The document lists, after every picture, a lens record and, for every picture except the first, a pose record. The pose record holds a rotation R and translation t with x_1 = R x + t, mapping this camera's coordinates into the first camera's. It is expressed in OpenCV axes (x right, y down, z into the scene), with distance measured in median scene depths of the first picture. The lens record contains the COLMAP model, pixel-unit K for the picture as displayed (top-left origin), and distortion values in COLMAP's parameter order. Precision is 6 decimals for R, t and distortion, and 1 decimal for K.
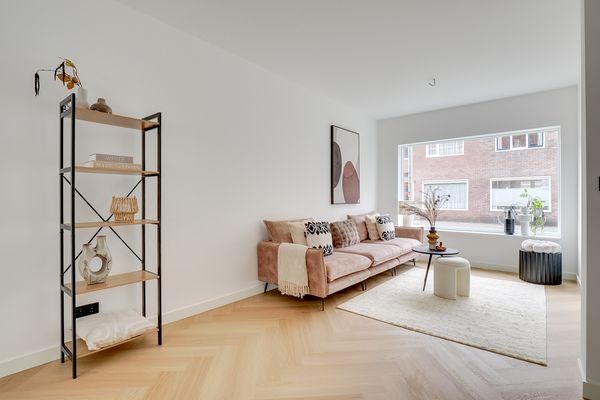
lens RADIAL K [[294.5, 0, 300.0], [0, 294.5, 200.0], [0, 0, 1]] dist [-0.001790, -0.005942]
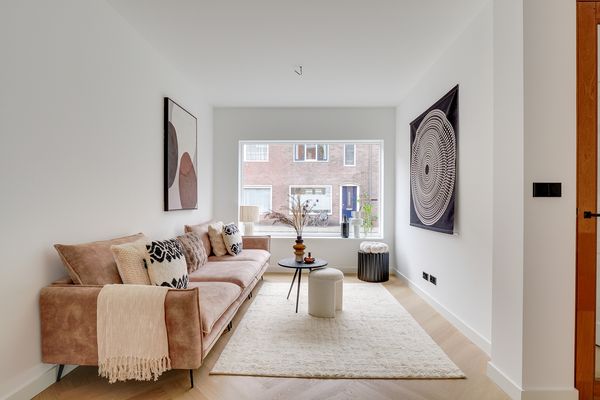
lens RADIAL K [[302.4, 0, 300.9], [0, 302.4, 206.9], [0, 0, 1]] dist [-0.011374, -0.000741]
pose [[0.784747, -0.003658, 0.619805, -0.100789], [-0.001683, 0.999966, 0.008033, -0.002074], [-0.619814, -0.007347, 0.784714, 0.294035]]
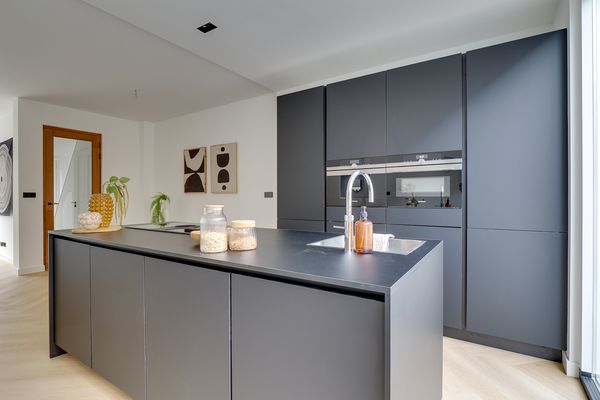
lens RADIAL K [[294.5, 0, 300.0], [0, 294.5, 200.0], [0, 0, 1]] dist [-0.001790, -0.005942]
pose [[-0.121883, -0.004449, 0.992535, -0.862167], [0.002877, 0.999984, 0.004835, -0.006844], [-0.992540, 0.003445, -0.121868, -0.535206]]
